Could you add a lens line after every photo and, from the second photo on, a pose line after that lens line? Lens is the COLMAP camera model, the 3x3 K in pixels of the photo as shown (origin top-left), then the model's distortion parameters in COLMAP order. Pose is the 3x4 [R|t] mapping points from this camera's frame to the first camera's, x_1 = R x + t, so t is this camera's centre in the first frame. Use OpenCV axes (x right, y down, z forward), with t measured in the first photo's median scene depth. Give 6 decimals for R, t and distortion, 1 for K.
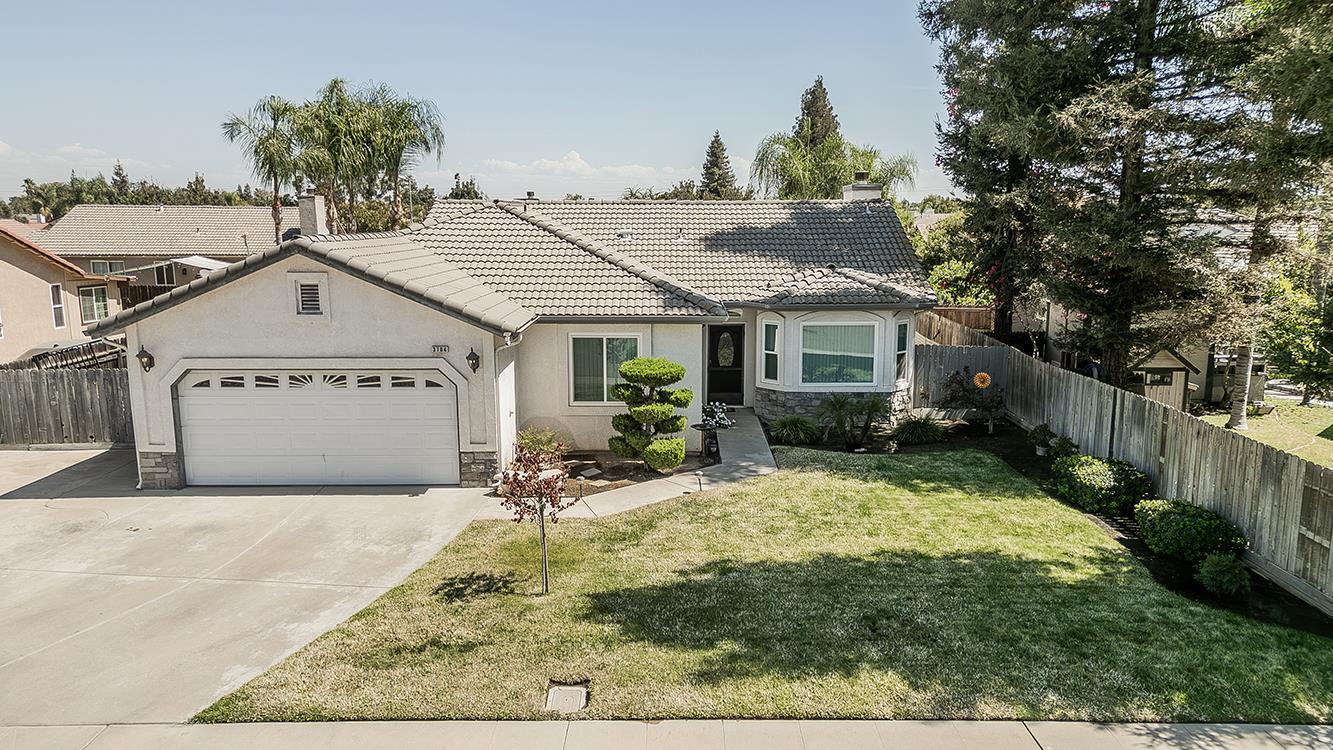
lens RADIAL K [[947.9, 0, 672.2], [0, 947.9, 387.7], [0, 0, 1]] dist [0.070265, -0.033594]
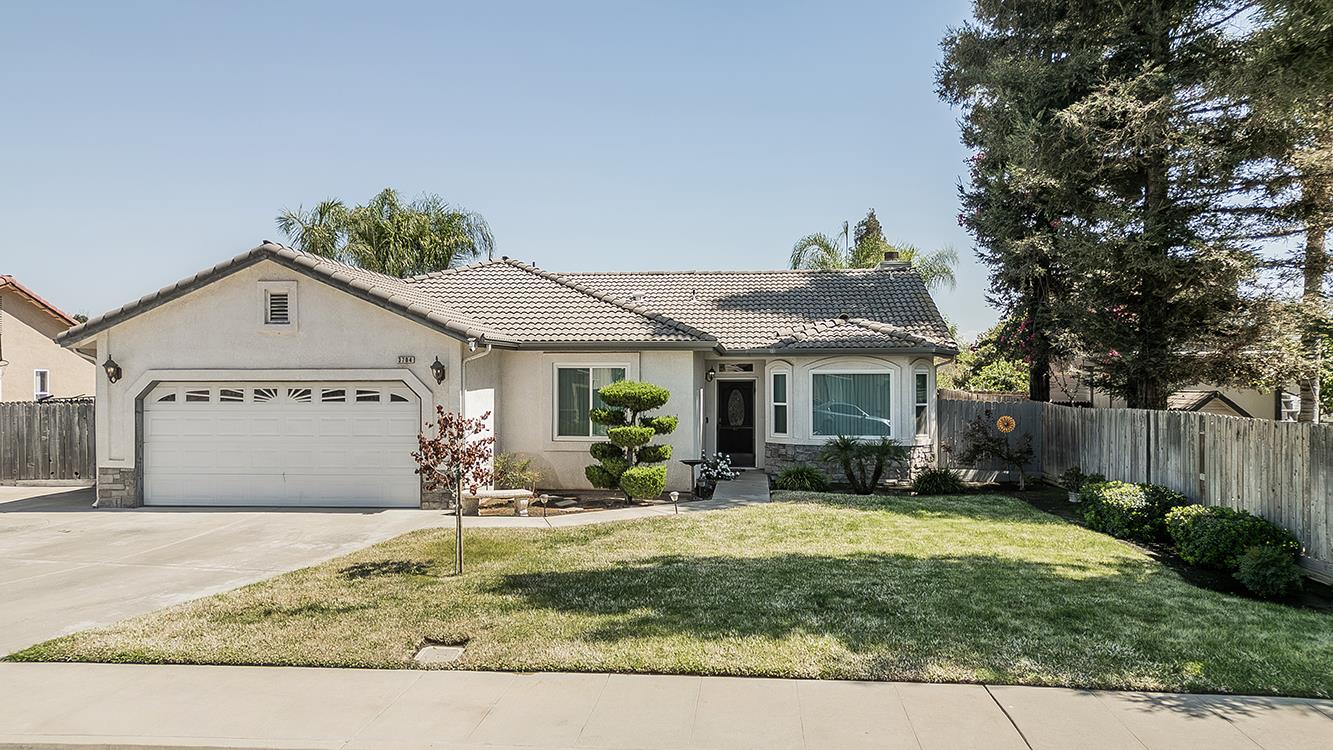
lens RADIAL K [[934.9, 0, 667.1], [0, 934.9, 392.0], [0, 0, 1]] dist [0.068459, -0.028050]
pose [[0.995978, 0.002150, -0.089576, 0.111704], [-0.016891, 0.986293, -0.164136, 0.155350], [0.087995, 0.164989, 0.982362, 0.110094]]
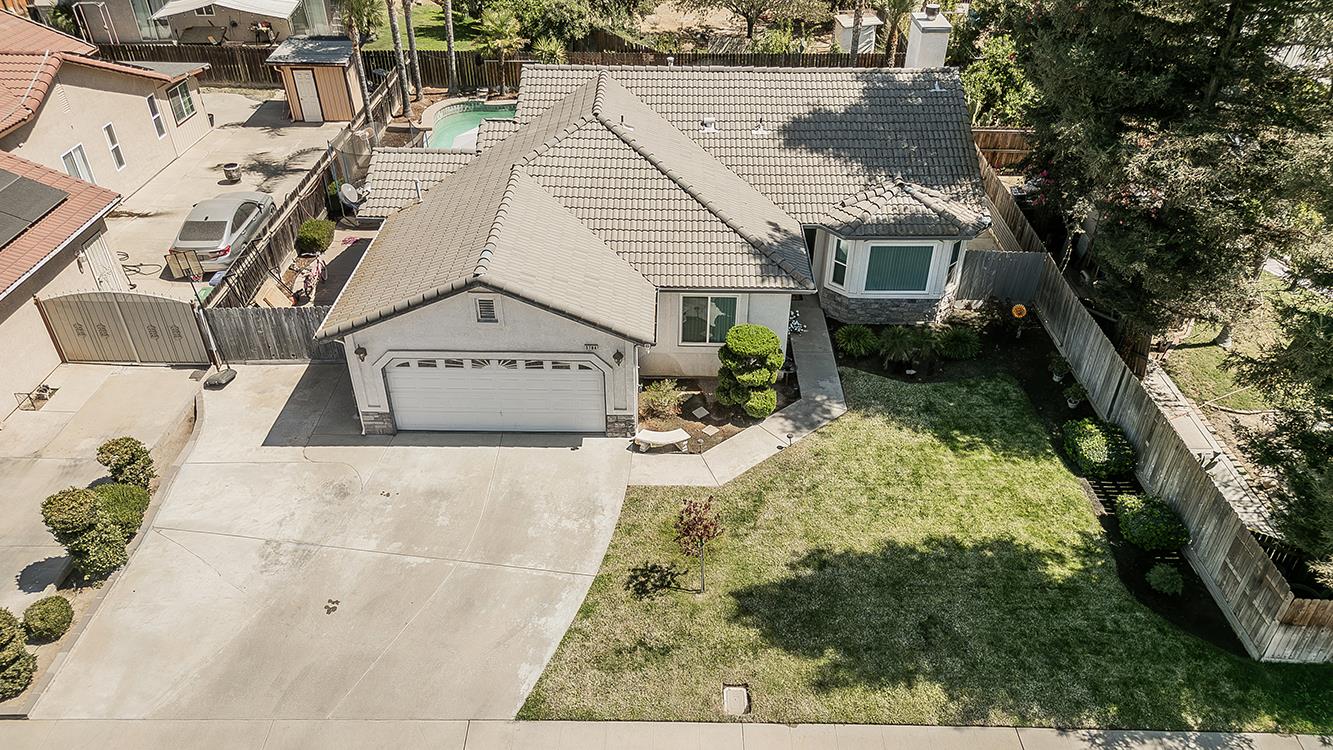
lens RADIAL K [[934.9, 0, 667.1], [0, 934.9, 392.0], [0, 0, 1]] dist [0.068459, -0.028050]
pose [[0.999946, 0.009911, 0.003233, -0.161046], [-0.010341, 0.903813, 0.427803, -0.563756], [0.001318, -0.427813, 0.903866, -0.152682]]
